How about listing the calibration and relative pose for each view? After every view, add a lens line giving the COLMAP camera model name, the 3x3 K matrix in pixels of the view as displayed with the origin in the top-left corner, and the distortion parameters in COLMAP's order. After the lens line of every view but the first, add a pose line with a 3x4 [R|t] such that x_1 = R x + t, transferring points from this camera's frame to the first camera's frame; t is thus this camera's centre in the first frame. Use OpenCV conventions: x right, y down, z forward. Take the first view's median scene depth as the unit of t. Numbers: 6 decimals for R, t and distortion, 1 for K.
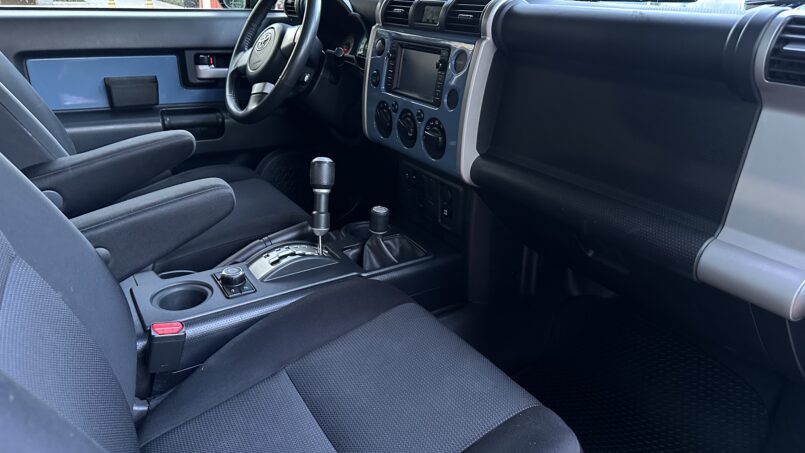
lens RADIAL K [[558.3, 0, 399.0], [0, 558.3, 221.8], [0, 0, 1]] dist [0.146152, -0.187990]
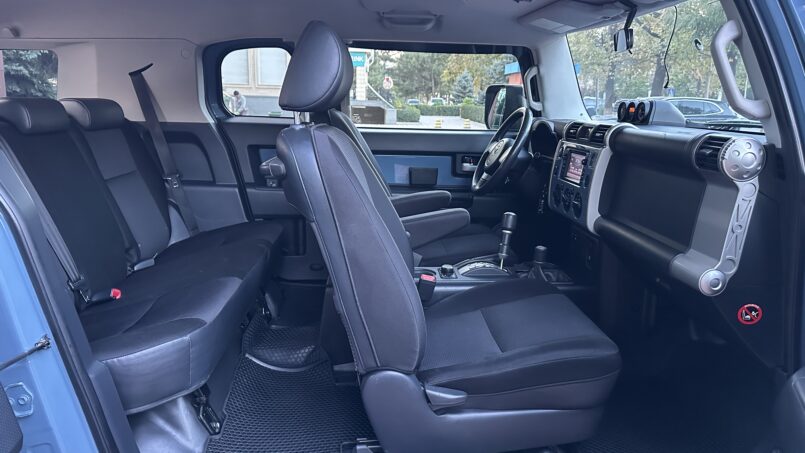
lens RADIAL K [[558.3, 0, 399.0], [0, 558.3, 221.8], [0, 0, 1]] dist [0.146152, -0.187990]
pose [[0.875231, 0.099000, -0.473466, 0.366296], [-0.189873, 0.970583, -0.148045, 0.222777], [0.444882, 0.219472, 0.868281, -0.595070]]
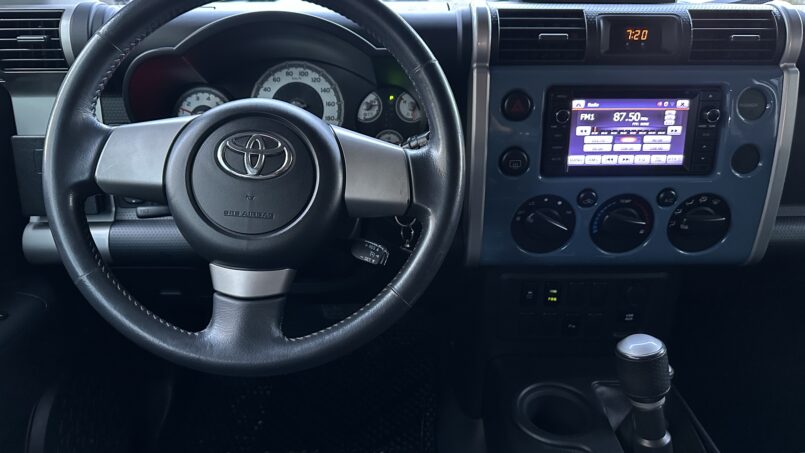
lens RADIAL K [[558.3, 0, 399.0], [0, 558.3, 221.8], [0, 0, 1]] dist [0.146152, -0.187990]
pose [[0.541538, -0.343552, 0.767274, -0.591026], [0.341078, 0.923981, 0.172987, -0.359457], [-0.768376, 0.168021, 0.617549, 0.808290]]
